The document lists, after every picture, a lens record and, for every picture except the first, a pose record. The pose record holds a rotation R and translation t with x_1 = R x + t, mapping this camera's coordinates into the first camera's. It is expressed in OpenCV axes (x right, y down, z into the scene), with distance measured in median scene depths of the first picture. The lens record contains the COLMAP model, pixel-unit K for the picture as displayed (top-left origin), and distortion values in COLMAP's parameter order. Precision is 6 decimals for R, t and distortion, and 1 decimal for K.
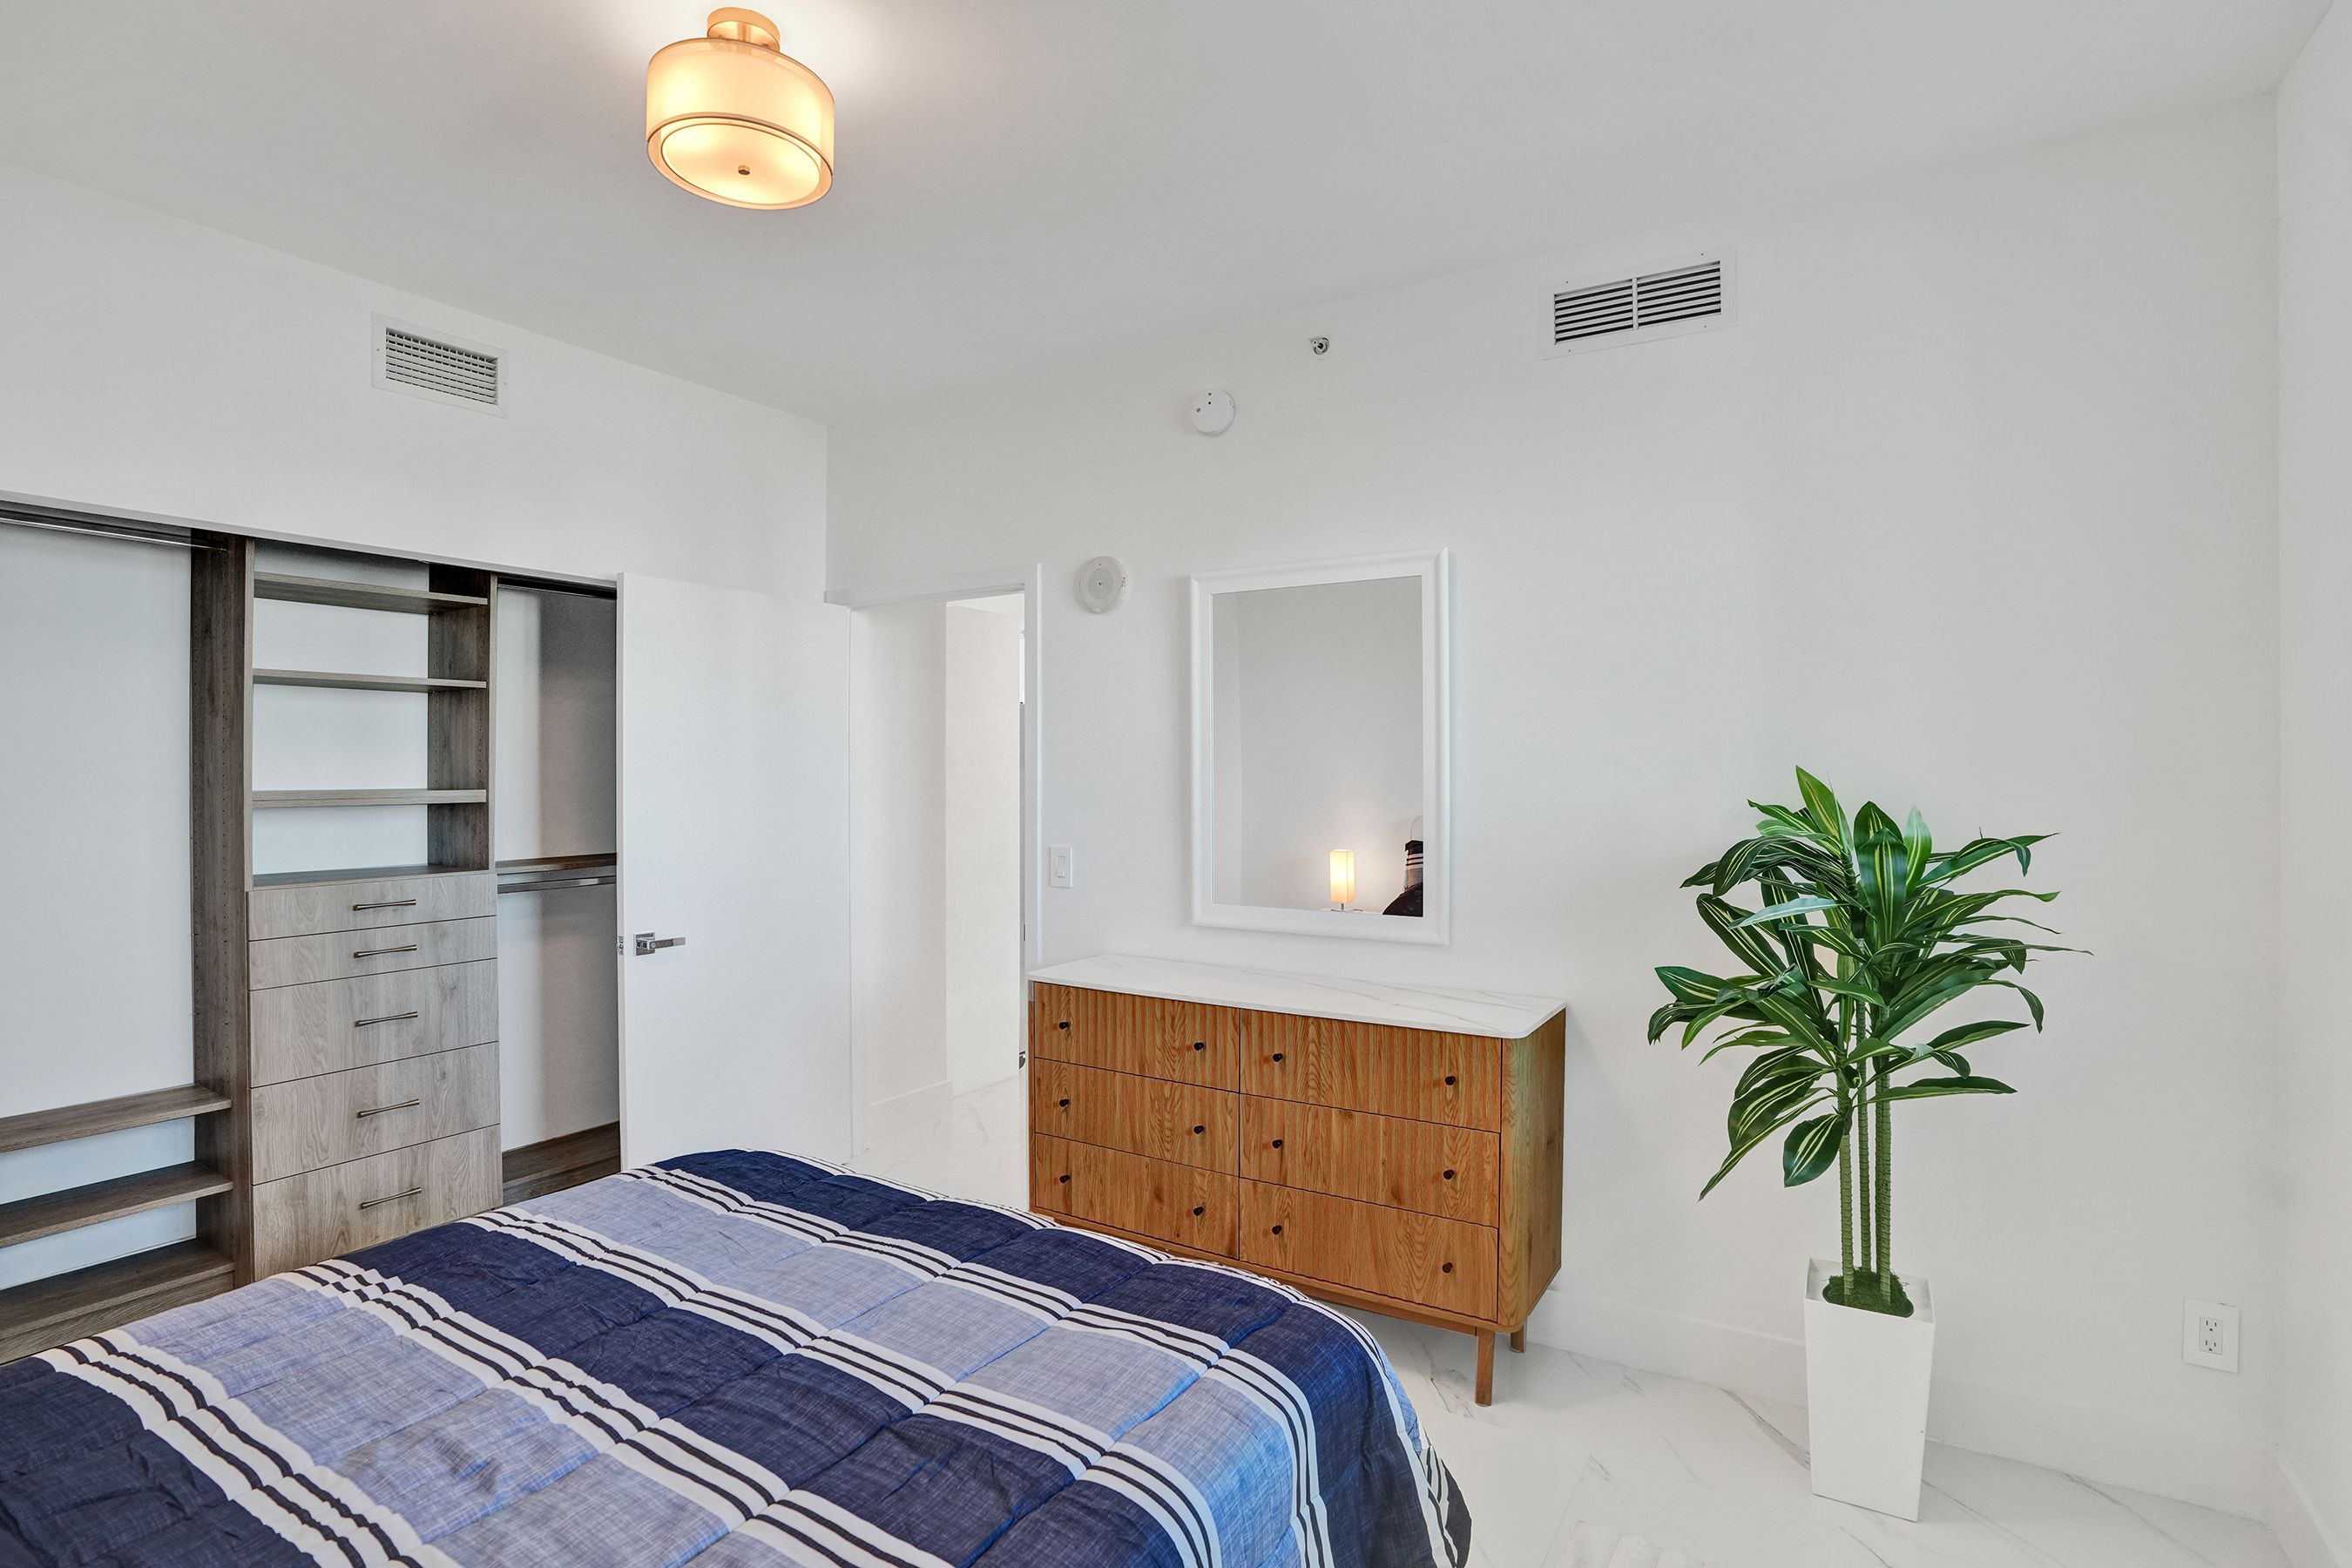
lens RADIAL K [[1100.9, 0, 1167.0], [0, 1100.9, 776.0], [0, 0, 1]] dist [-0.056229, 0.015572]
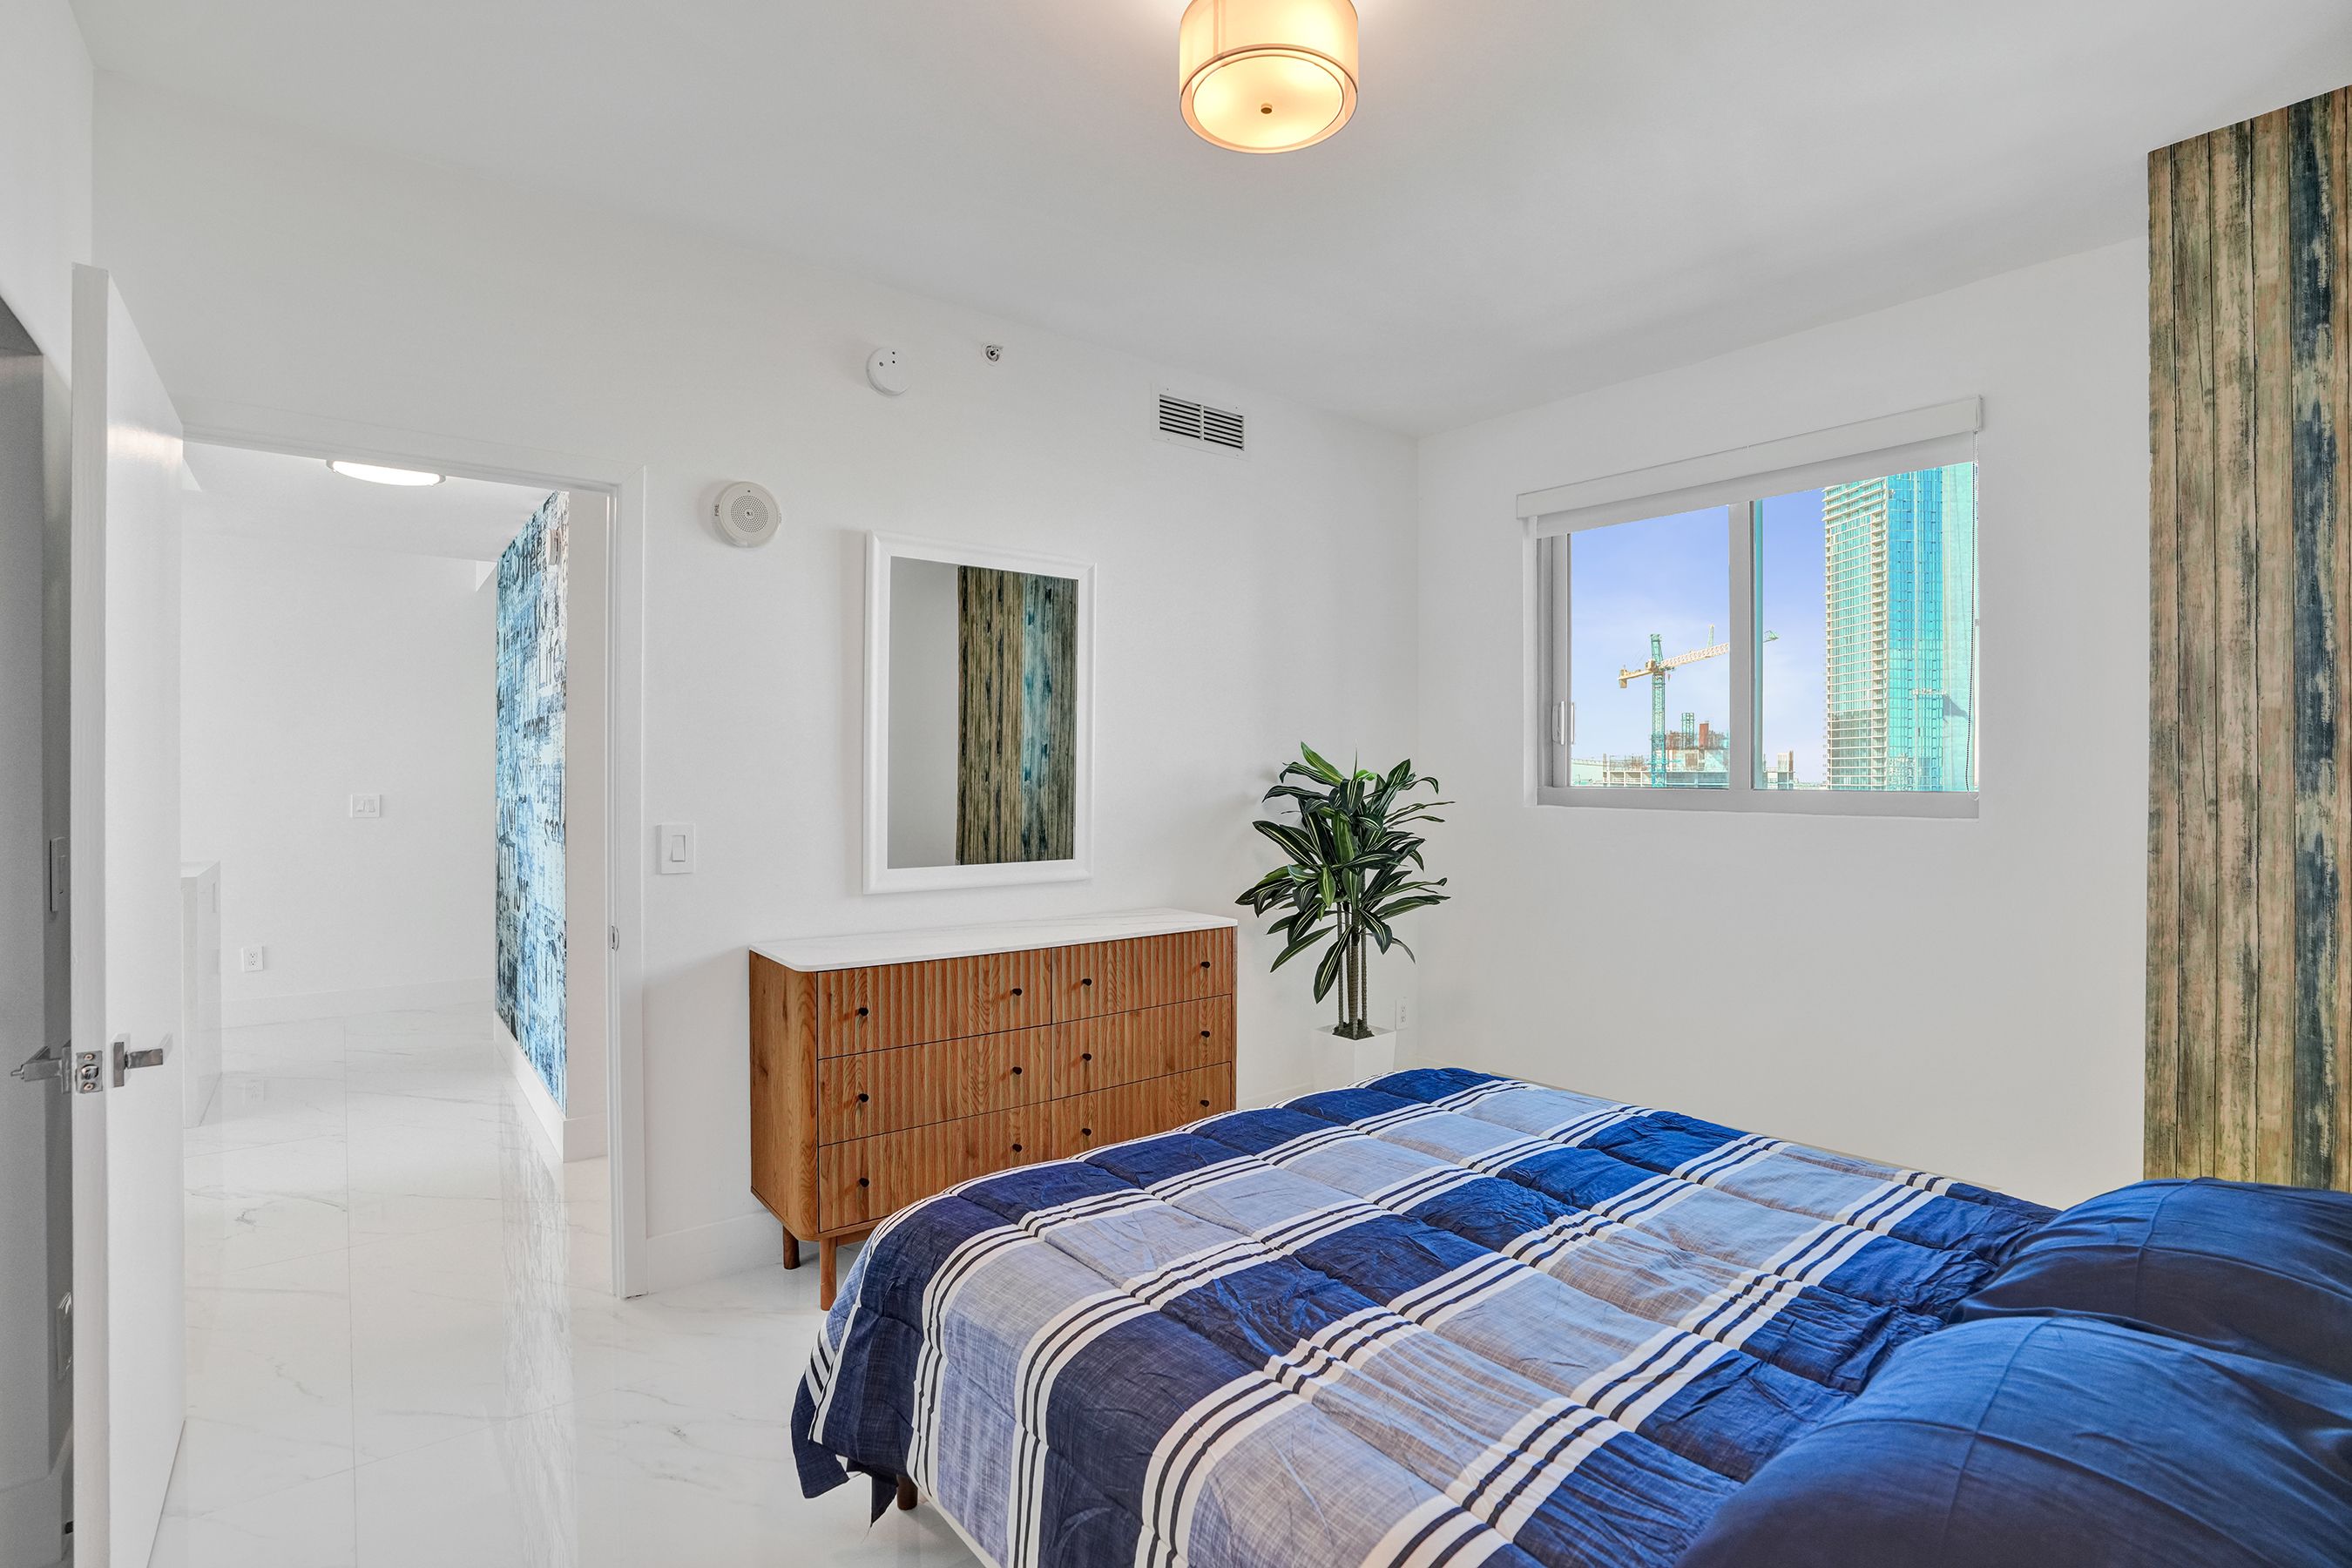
lens RADIAL K [[1100.9, 0, 1160.1], [0, 1100.9, 771.9], [0, 0, 1]] dist [-0.056229, 0.015572]
pose [[0.358778, -0.004697, 0.933411, -0.916013], [-0.004089, 0.999970, 0.006603, 0.024120], [-0.933414, -0.006186, 0.358748, 0.487175]]
